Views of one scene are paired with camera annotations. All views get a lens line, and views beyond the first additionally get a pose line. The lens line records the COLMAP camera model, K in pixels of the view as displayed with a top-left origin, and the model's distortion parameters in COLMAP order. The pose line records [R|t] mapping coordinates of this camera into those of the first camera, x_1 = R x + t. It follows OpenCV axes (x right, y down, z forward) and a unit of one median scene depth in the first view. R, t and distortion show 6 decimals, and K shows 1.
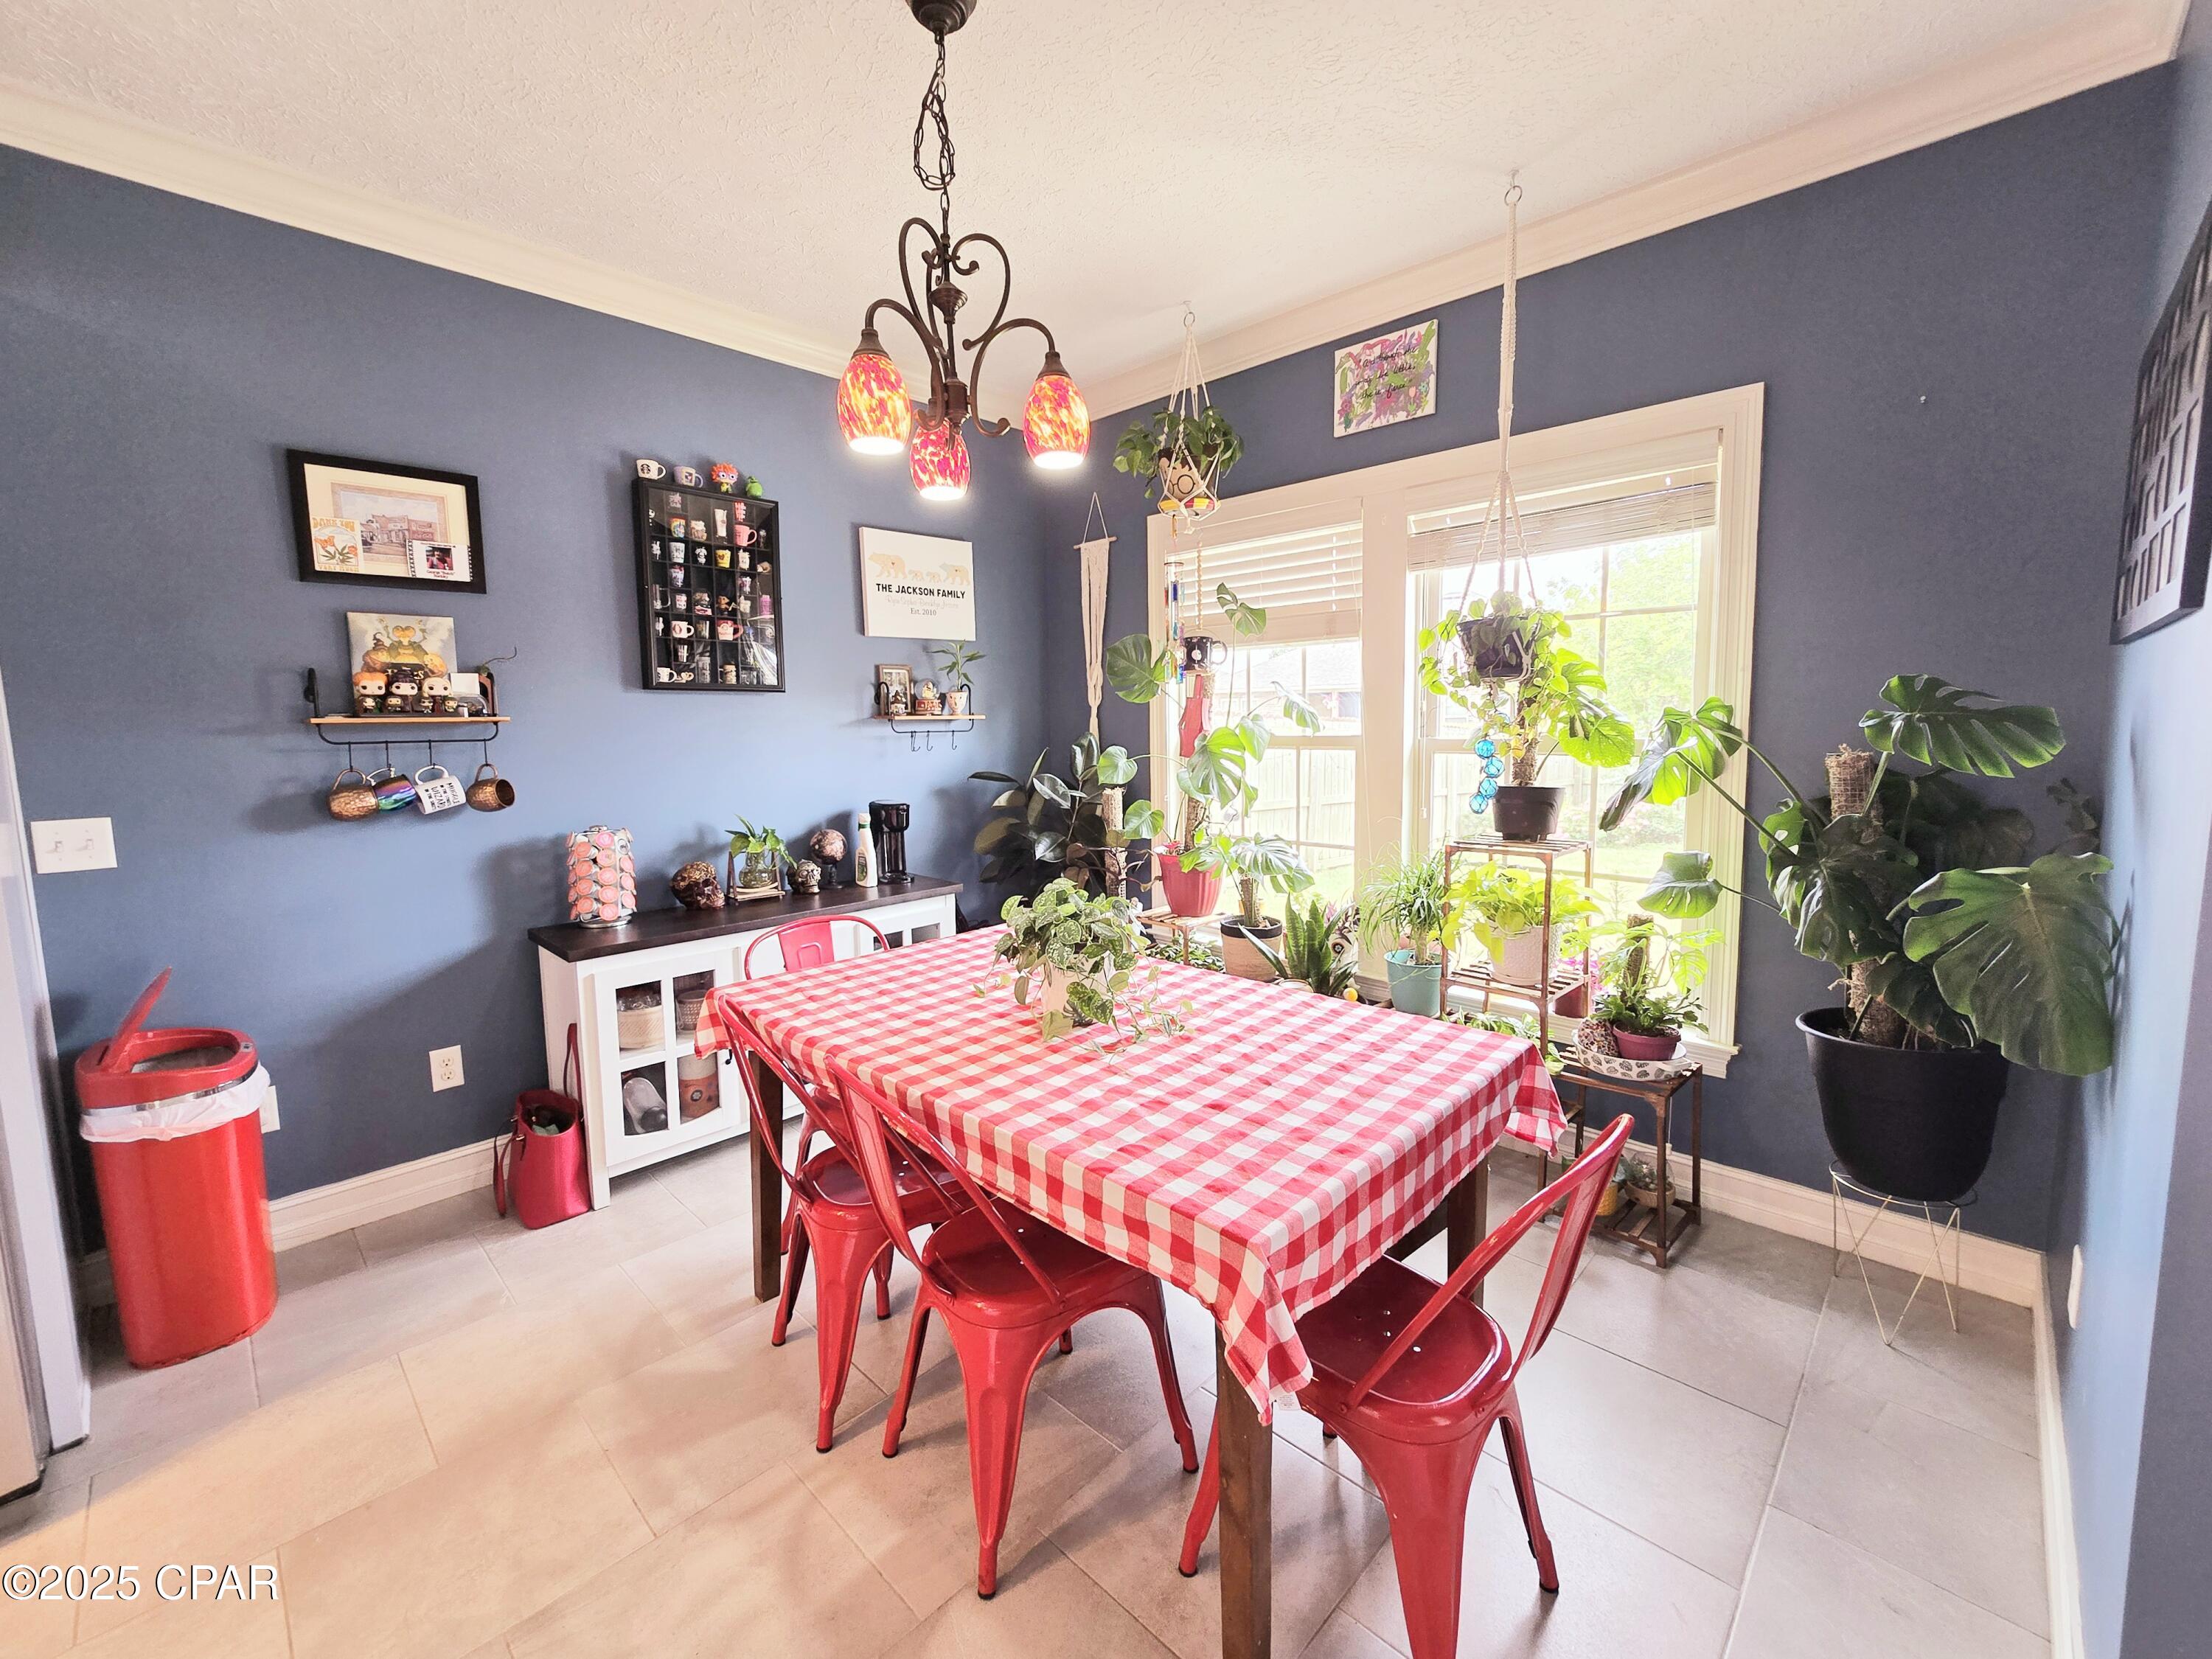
lens RADIAL K [[901.6, 0, 1126.0], [0, 901.6, 822.4], [0, 0, 1]] dist [-0.001160, 0.000206]
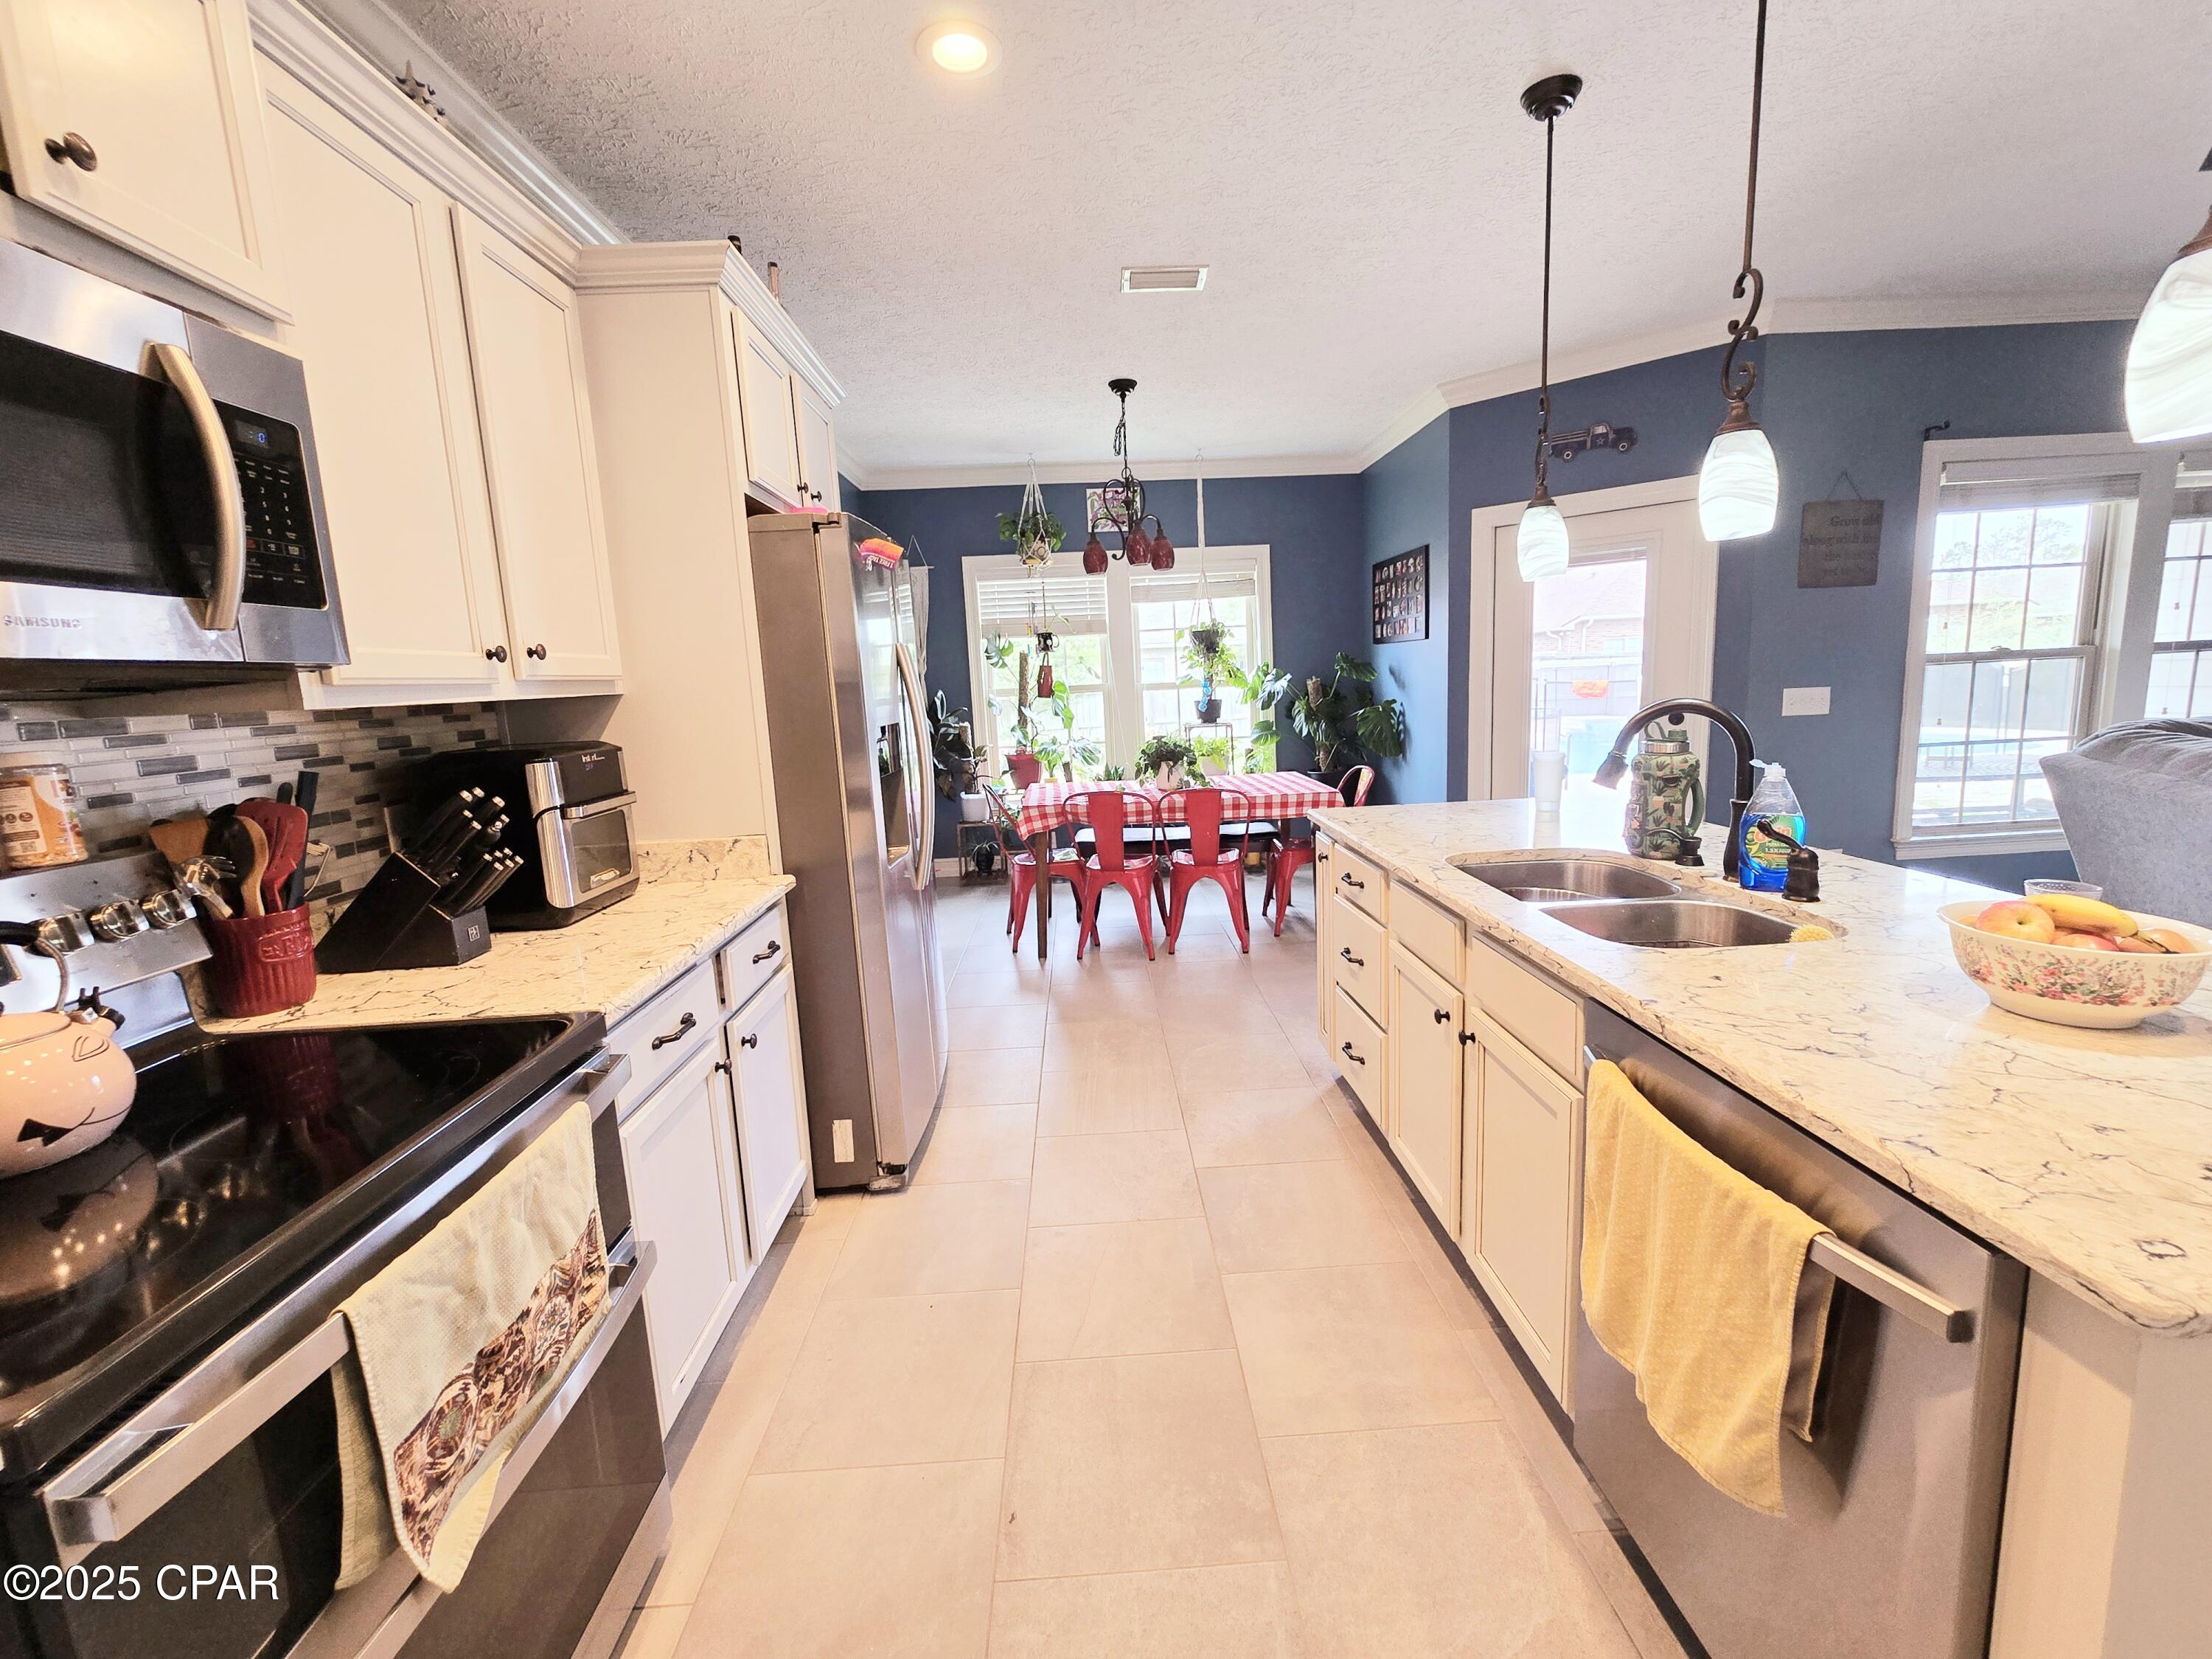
lens RADIAL K [[901.6, 0, 1107.1], [0, 901.6, 816.1], [0, 0, 1]] dist [-0.001160, 0.000206]
pose [[0.699091, -0.127535, 0.703567, -1.465624], [0.115740, 0.991172, 0.064666, 0.080224], [-0.705603, 0.036224, 0.707680, -0.488516]]
